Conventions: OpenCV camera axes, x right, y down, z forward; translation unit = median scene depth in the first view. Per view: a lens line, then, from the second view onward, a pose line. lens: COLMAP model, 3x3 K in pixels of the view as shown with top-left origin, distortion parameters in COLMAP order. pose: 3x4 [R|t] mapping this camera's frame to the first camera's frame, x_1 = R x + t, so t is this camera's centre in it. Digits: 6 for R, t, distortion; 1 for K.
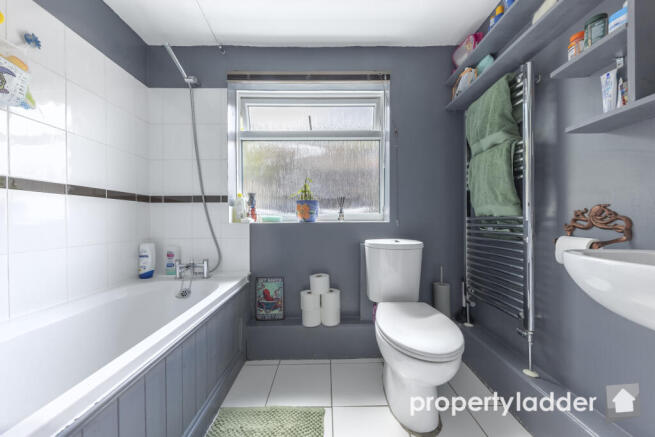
lens RADIAL K [[224.1, 0, 327.7], [0, 224.1, 220.2], [0, 0, 1]] dist [0.003084, -0.001803]
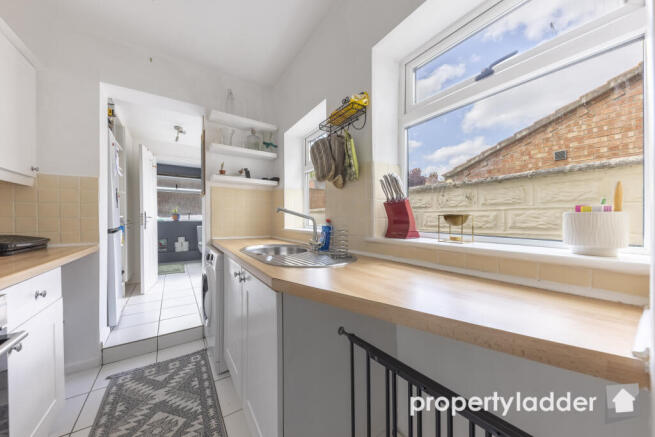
lens RADIAL K [[224.1, 0, 323.0], [0, 224.1, 222.3], [0, 0, 1]] dist [0.003084, -0.001803]
pose [[0.843563, -0.006843, 0.536987, -0.046542], [0.002708, 0.999960, 0.008489, 0.009372], [-0.537024, -0.005707, 0.843548, -2.796001]]
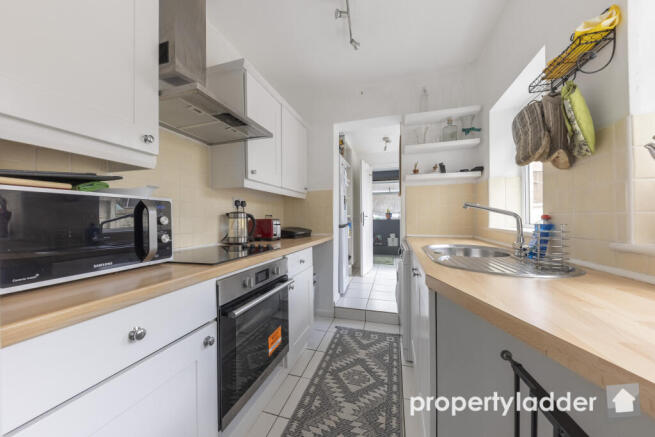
lens RADIAL K [[224.1, 0, 320.5], [0, 224.1, 222.1], [0, 0, 1]] dist [0.003084, -0.001803]
pose [[0.952361, -0.006370, -0.304907, -0.037549], [0.010114, 0.999892, 0.010699, 0.009649], [0.304806, -0.013273, 0.952322, -2.802132]]
